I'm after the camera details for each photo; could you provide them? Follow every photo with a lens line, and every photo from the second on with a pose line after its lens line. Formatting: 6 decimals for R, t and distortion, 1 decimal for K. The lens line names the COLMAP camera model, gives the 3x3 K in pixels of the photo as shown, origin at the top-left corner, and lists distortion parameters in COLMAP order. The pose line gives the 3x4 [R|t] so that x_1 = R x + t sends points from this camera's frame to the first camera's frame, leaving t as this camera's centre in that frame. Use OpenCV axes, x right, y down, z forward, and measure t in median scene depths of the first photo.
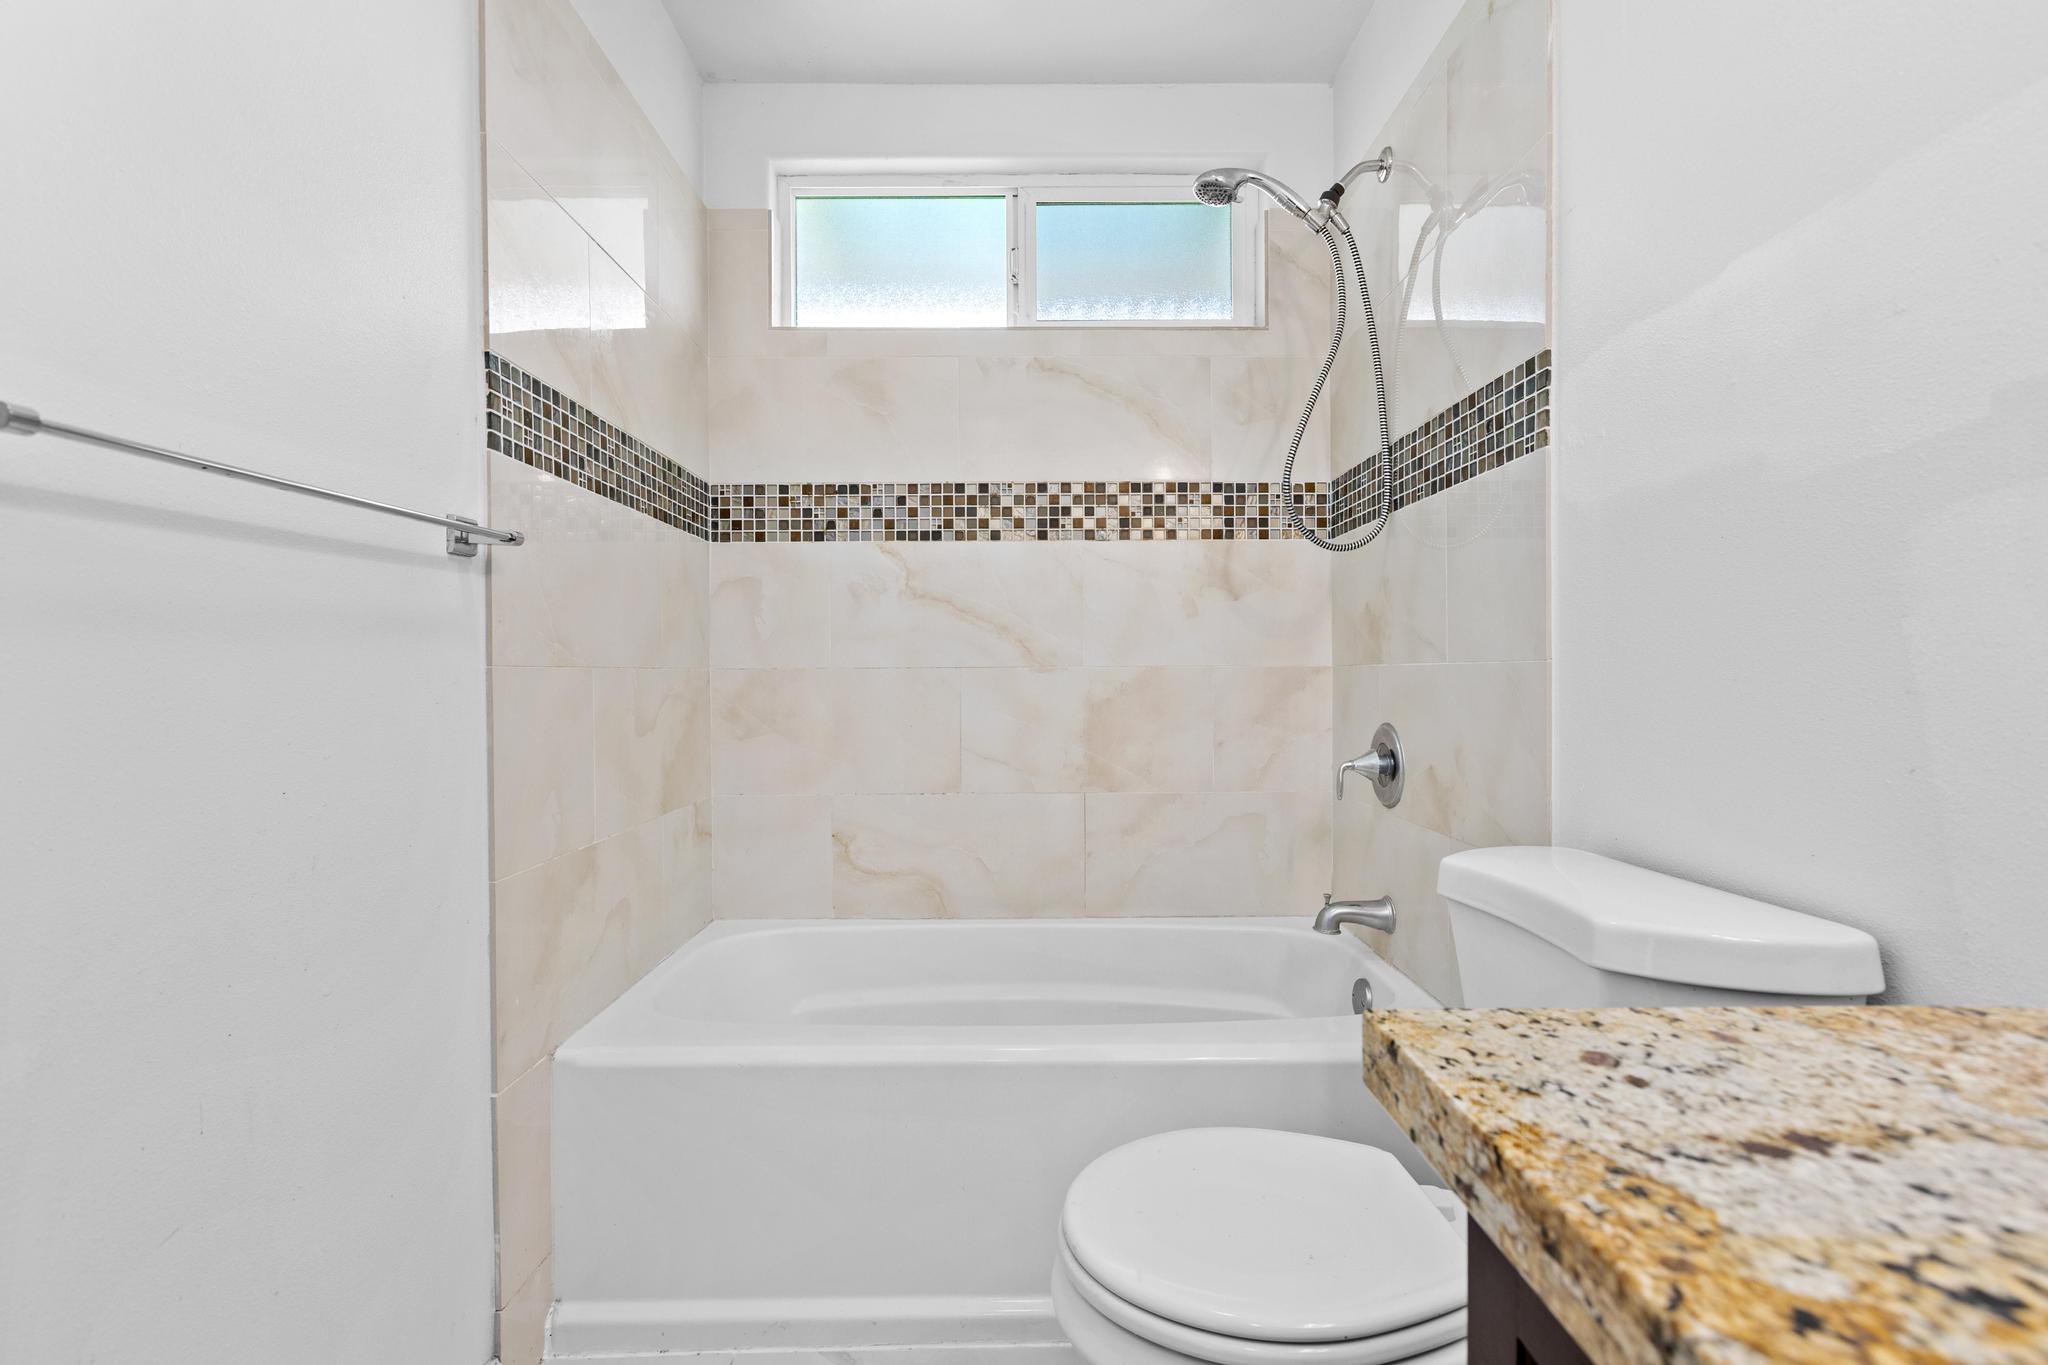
lens RADIAL K [[911.2, 0, 1043.8], [0, 911.2, 676.7], [0, 0, 1]] dist [0.003819, -0.001266]
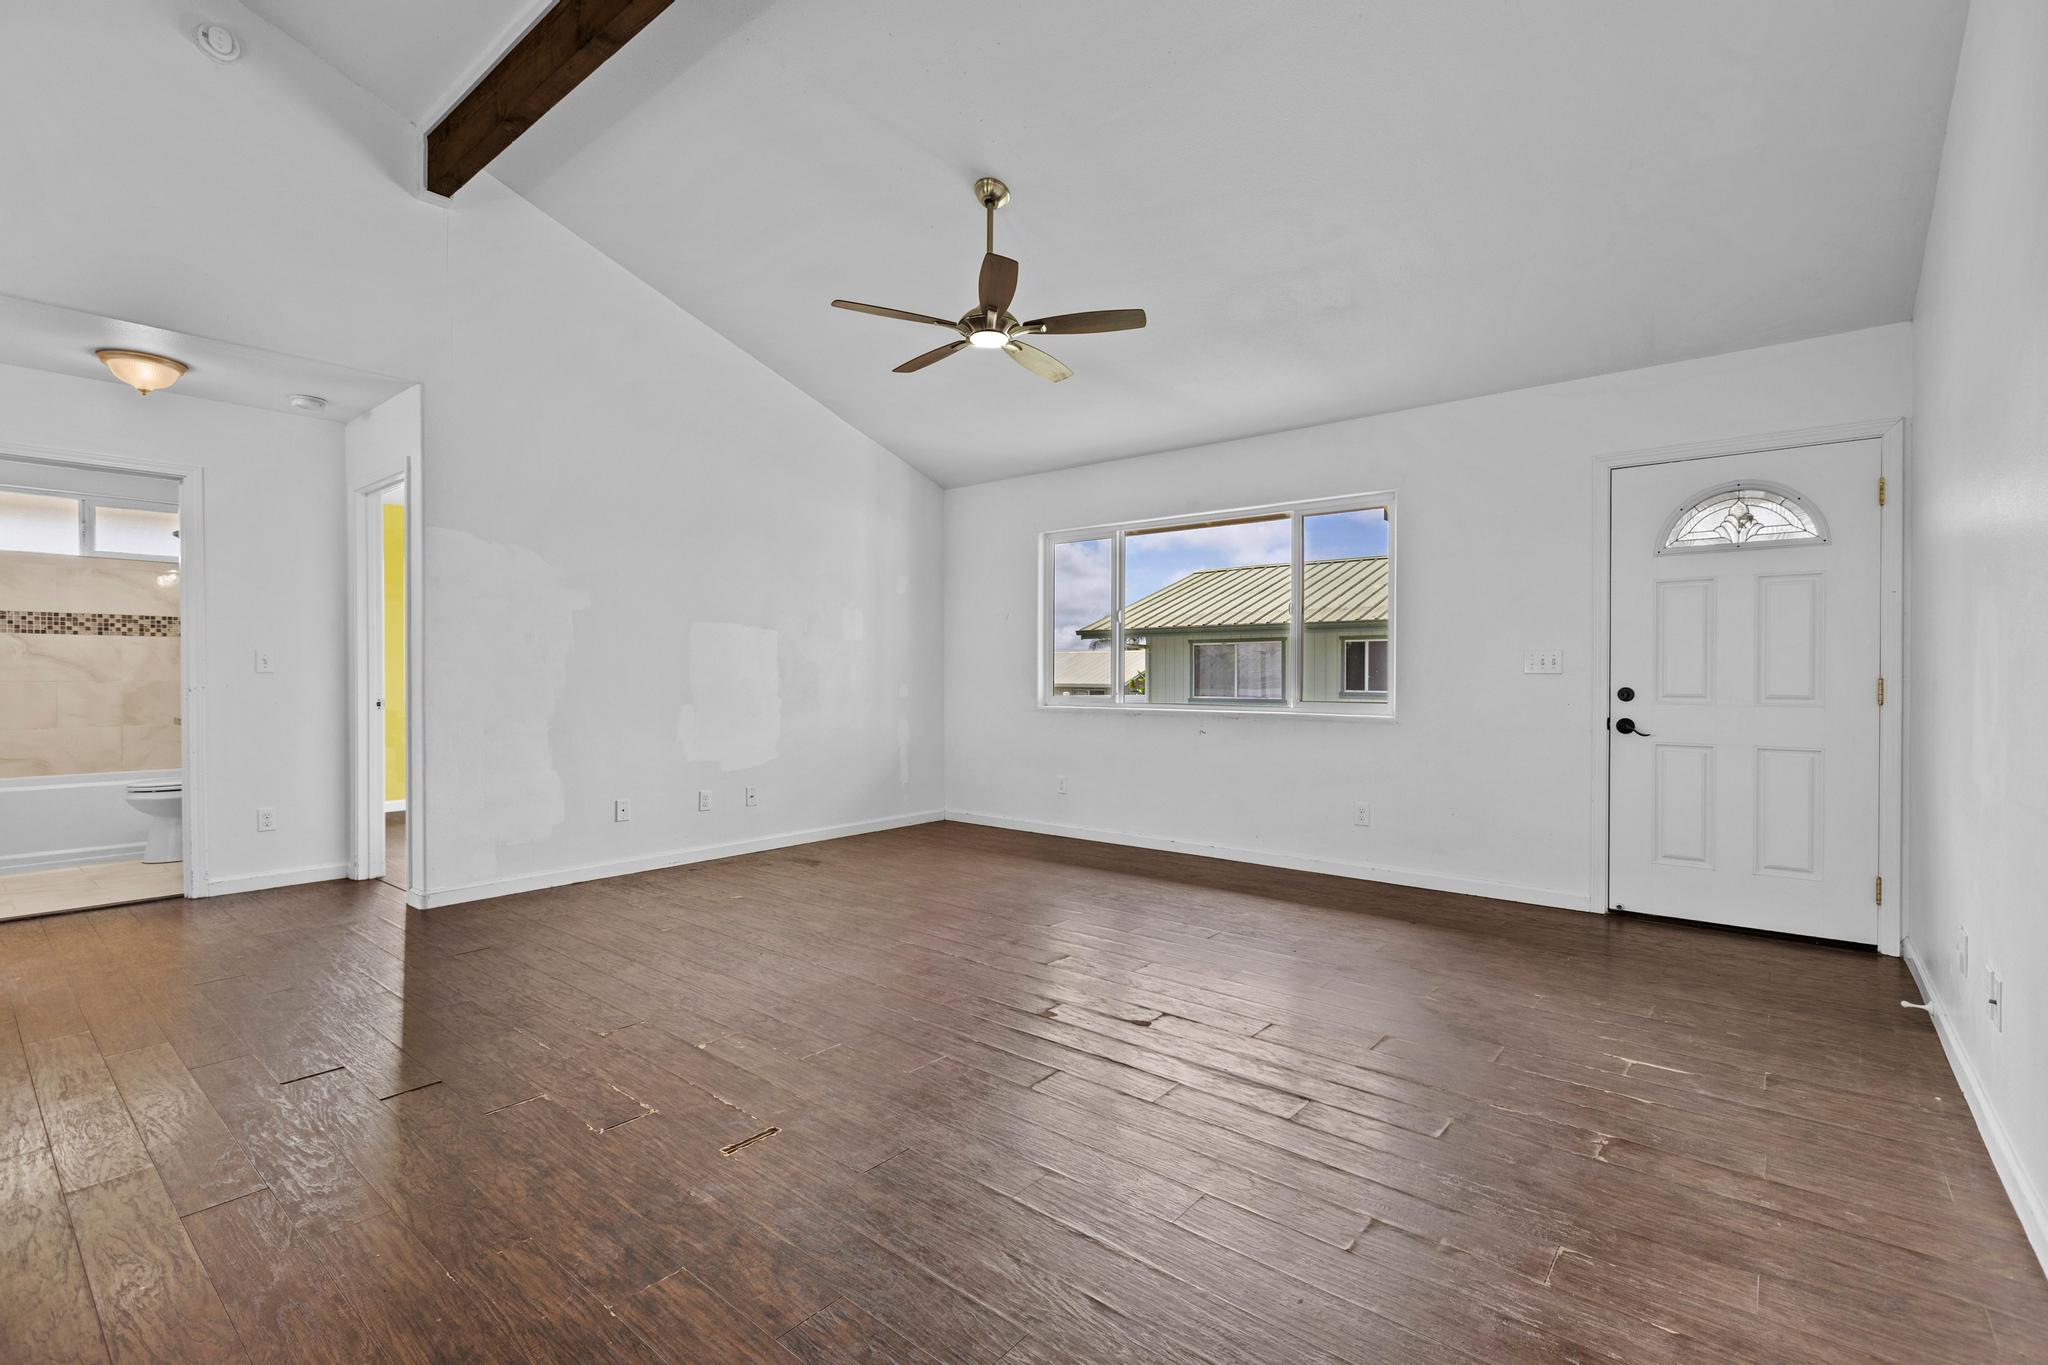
lens RADIAL K [[911.2, 0, 1041.4], [0, 911.2, 682.1], [0, 0, 1]] dist [0.003819, -0.001266]
pose [[0.630310, 0.000989, 0.776343, -0.353992], [0.000113, 0.999999, -0.001366, -0.003269], [-0.776344, 0.000949, 0.630309, -2.965985]]
